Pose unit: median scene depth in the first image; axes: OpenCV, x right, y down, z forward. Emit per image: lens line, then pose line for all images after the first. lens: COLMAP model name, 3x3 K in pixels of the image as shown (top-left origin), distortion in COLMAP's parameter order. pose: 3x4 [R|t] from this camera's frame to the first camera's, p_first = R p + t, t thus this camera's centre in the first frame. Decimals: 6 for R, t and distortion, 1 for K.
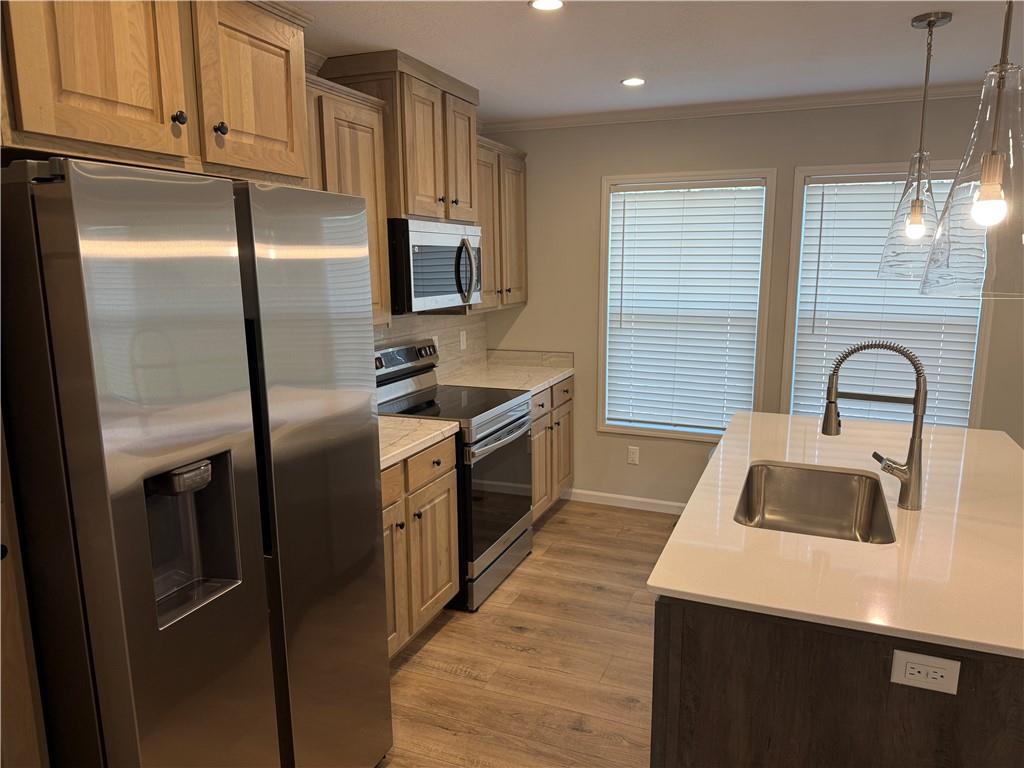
lens RADIAL K [[715.5, 0, 512.0], [0, 715.5, 384.0], [0, 0, 1]] dist [-0.042593, -0.000543]
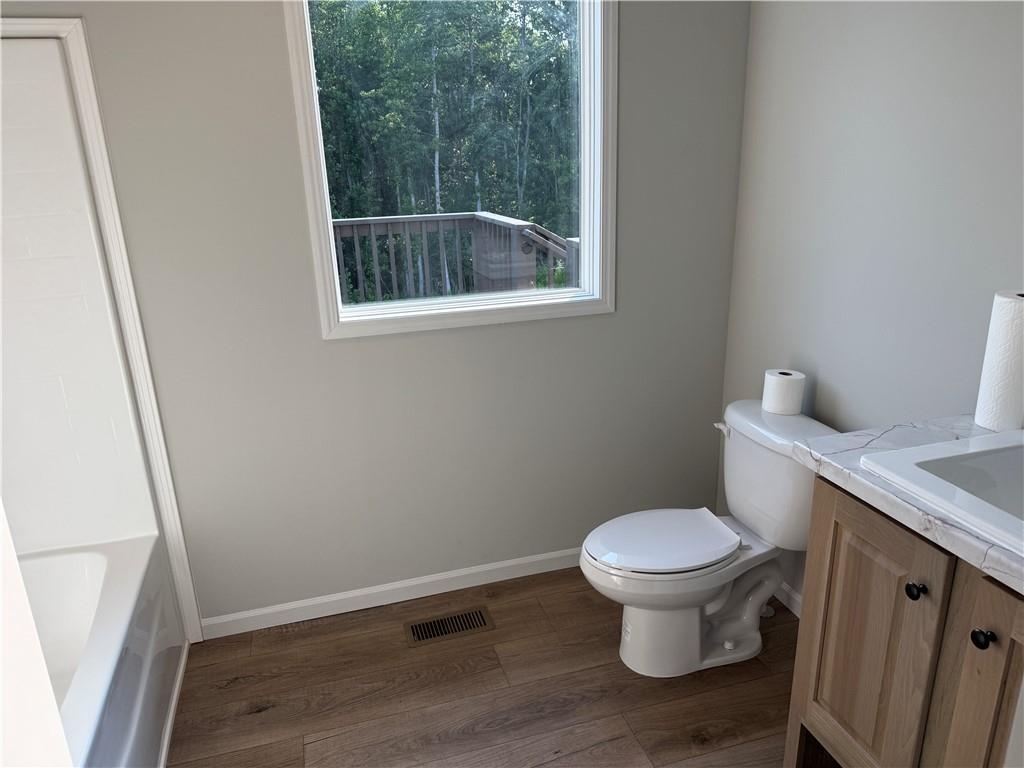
lens RADIAL K [[715.5, 0, 512.0], [0, 715.5, 384.0], [0, 0, 1]] dist [-0.042593, -0.000543]
pose [[-0.767860, 0.220210, -0.601580, 0.172872], [-0.077021, 0.900517, 0.427946, -0.247040], [0.635971, 0.374936, -0.674510, 1.604377]]
